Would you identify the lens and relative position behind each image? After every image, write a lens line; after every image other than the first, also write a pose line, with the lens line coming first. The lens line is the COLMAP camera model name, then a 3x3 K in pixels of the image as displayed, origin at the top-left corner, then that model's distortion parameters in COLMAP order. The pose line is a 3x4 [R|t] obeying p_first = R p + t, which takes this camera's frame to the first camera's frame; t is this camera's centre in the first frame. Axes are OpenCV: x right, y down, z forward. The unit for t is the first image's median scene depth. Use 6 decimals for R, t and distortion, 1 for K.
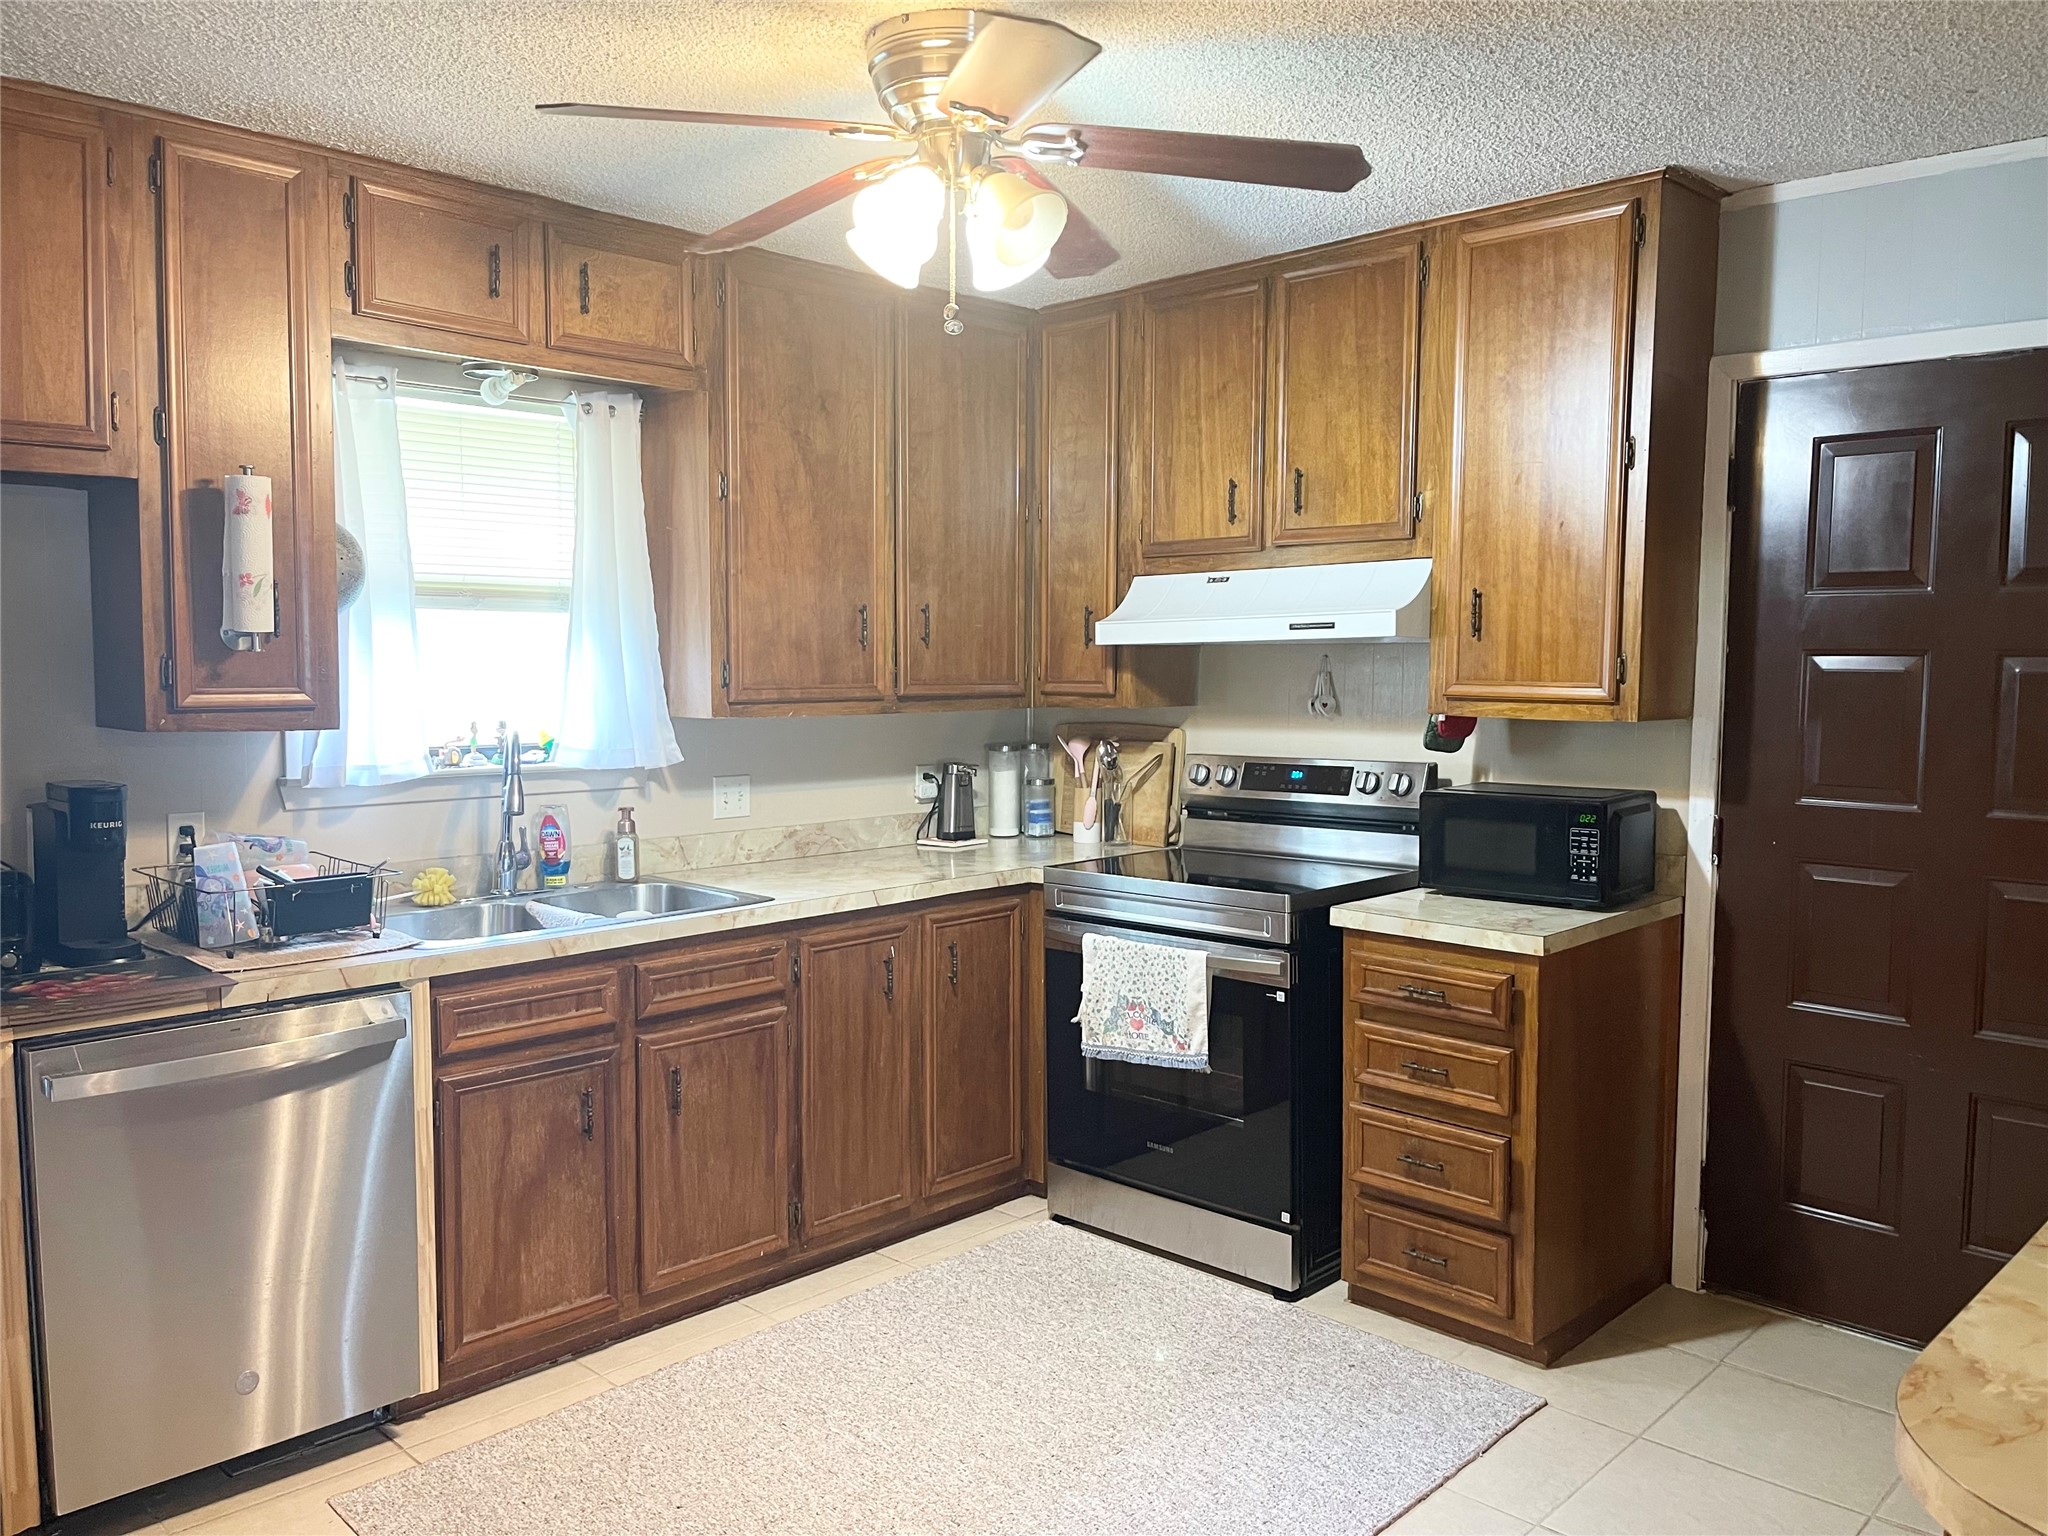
lens RADIAL K [[1538.8, 0, 1020.4], [0, 1538.8, 779.0], [0, 0, 1]] dist [0.061405, -0.080493]
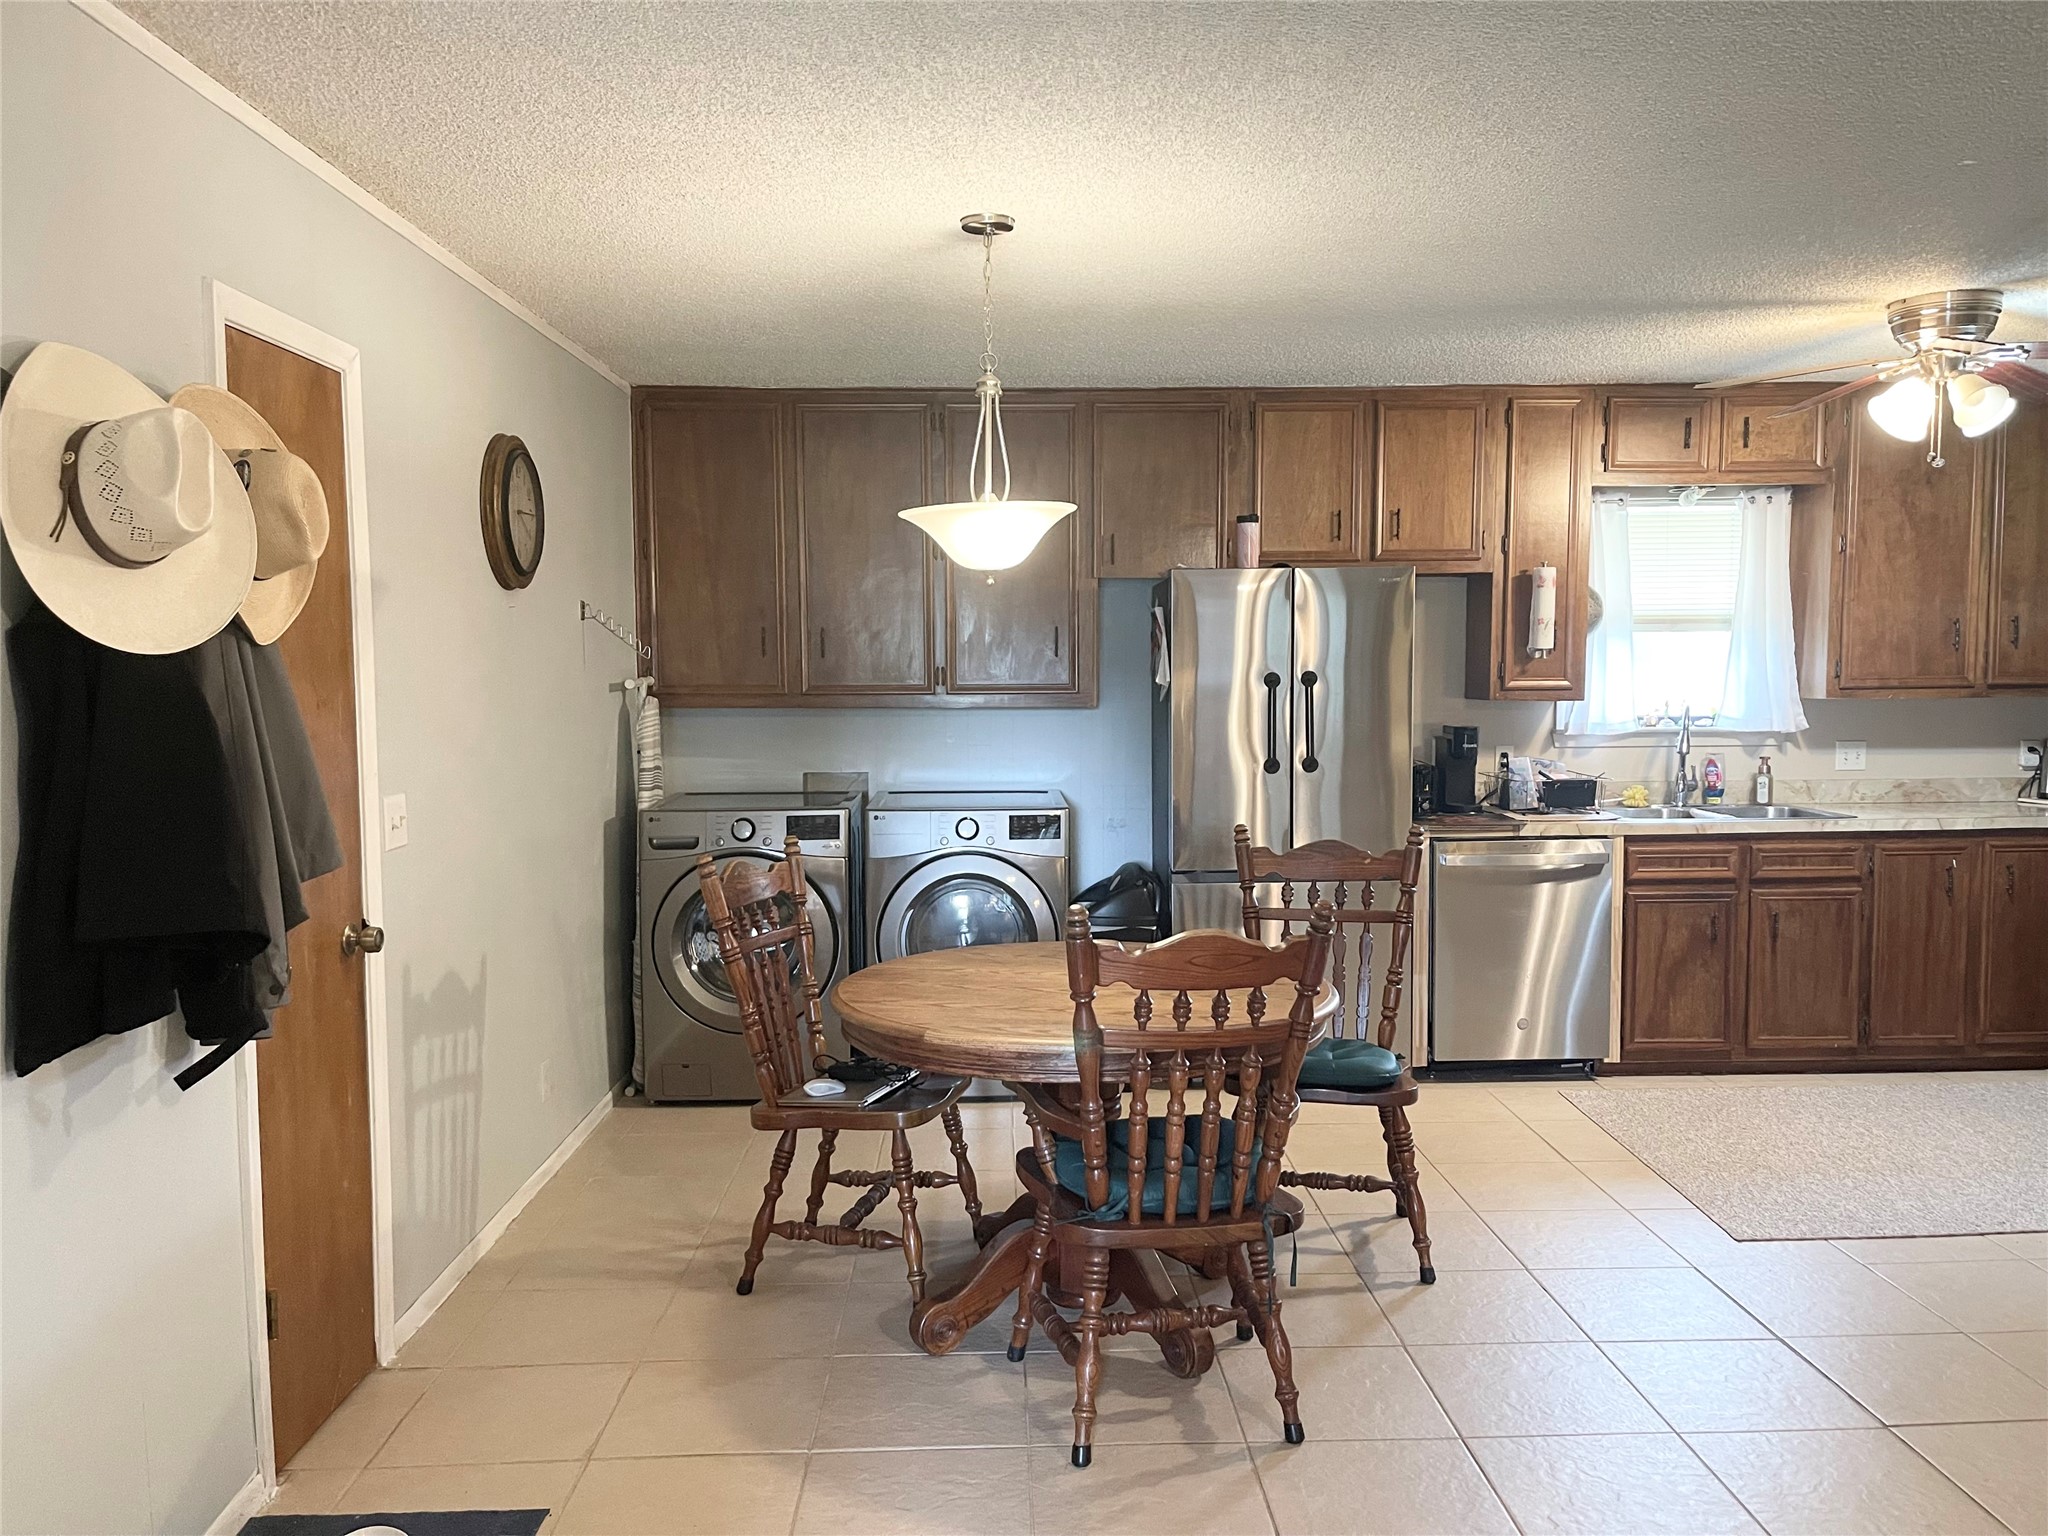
lens RADIAL K [[1562.2, 0, 1025.5], [0, 1562.2, 778.0], [0, 0, 1]] dist [0.012492, 0.001568]
pose [[0.714206, 0.040943, -0.698737, 0.329945], [-0.045426, 0.998894, 0.012100, 0.057689], [0.698460, 0.023099, 0.715276, -0.669519]]
